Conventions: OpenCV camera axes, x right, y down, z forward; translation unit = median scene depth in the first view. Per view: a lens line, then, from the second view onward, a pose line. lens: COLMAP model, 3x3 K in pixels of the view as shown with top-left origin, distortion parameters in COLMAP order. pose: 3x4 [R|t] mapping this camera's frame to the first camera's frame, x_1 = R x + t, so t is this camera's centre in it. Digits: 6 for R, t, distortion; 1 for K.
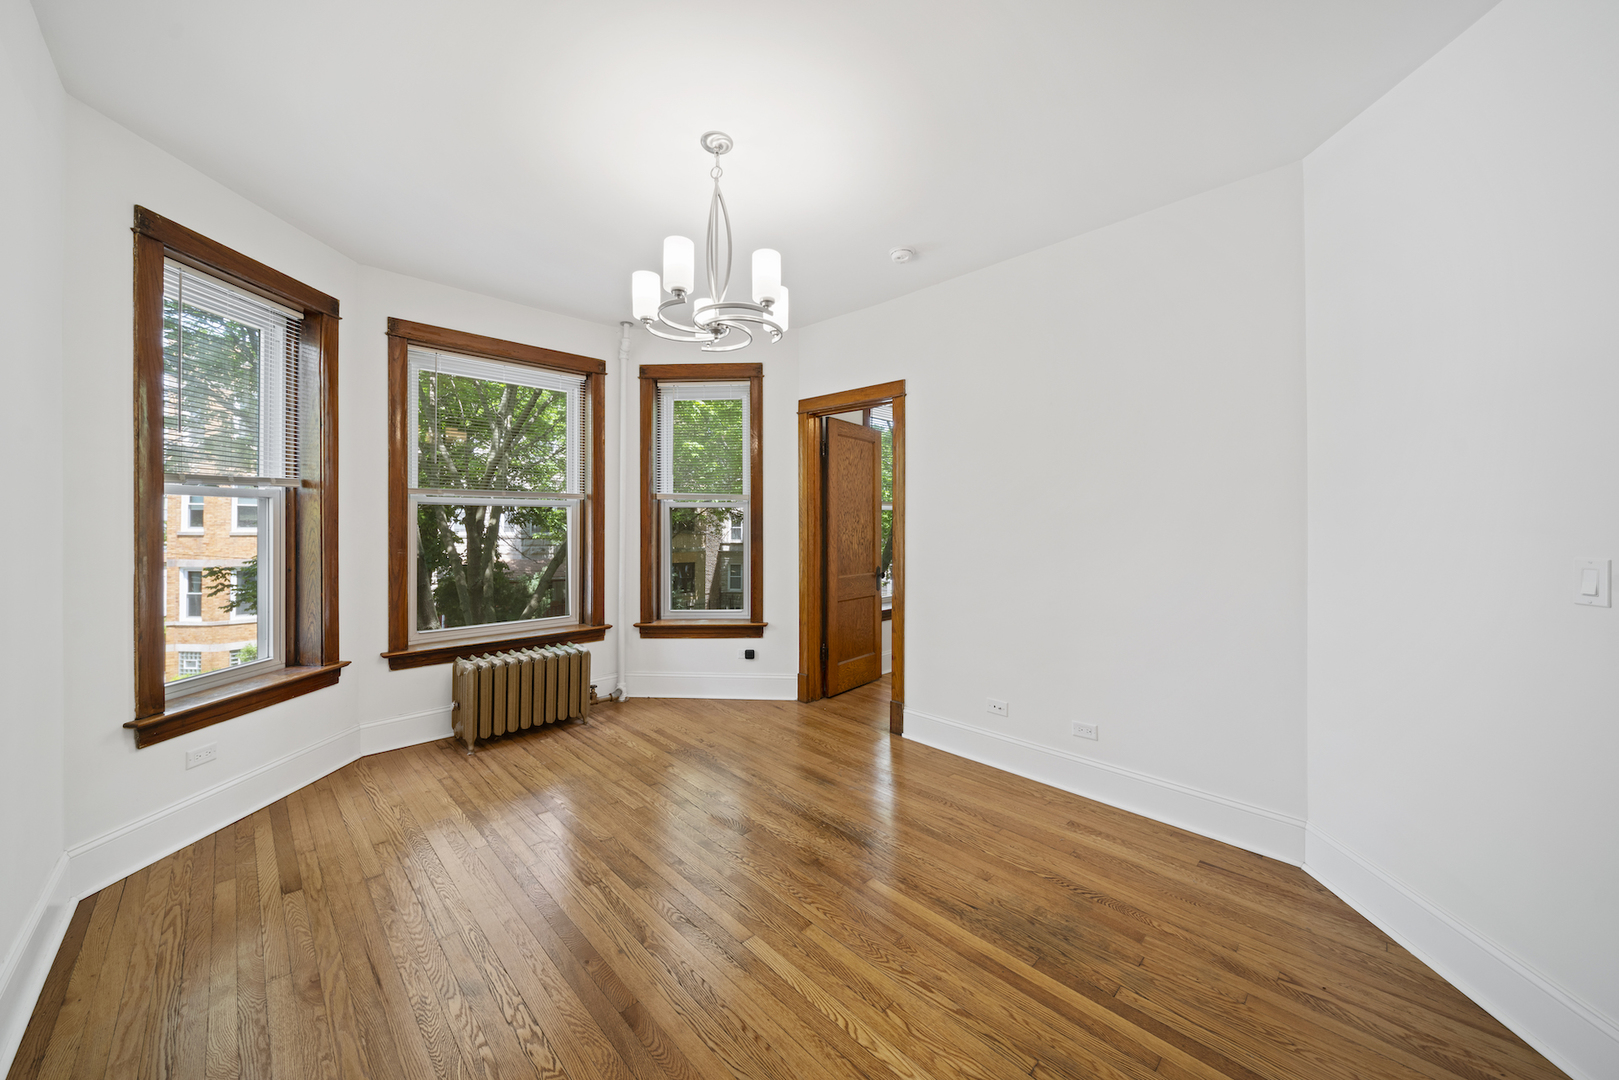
lens RADIAL K [[572.4, 0, 808.8], [0, 572.4, 528.6], [0, 0, 1]] dist [-0.000545, -0.000195]
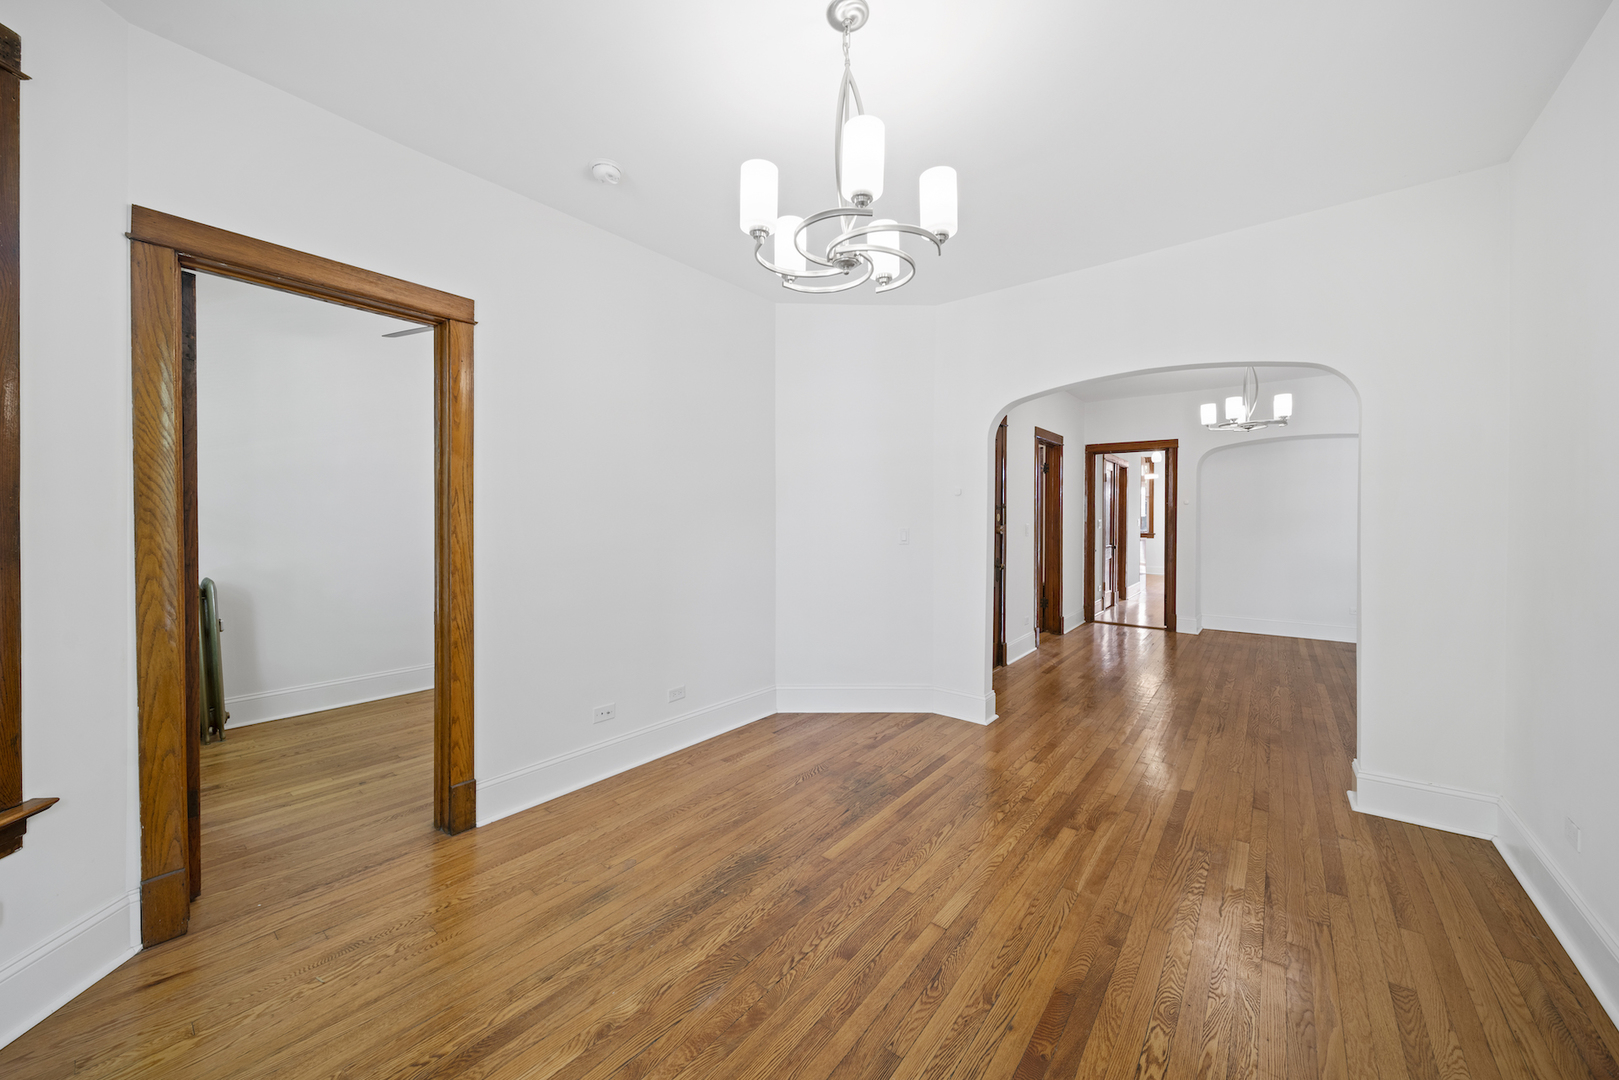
lens RADIAL K [[572.4, 0, 808.8], [0, 572.4, 528.6], [0, 0, 1]] dist [-0.000545, -0.000195]
pose [[-0.098825, -0.027587, 0.994722, -1.043276], [0.003012, 0.999603, 0.028022, -0.020981], [-0.995100, 0.005766, -0.098703, 1.281417]]
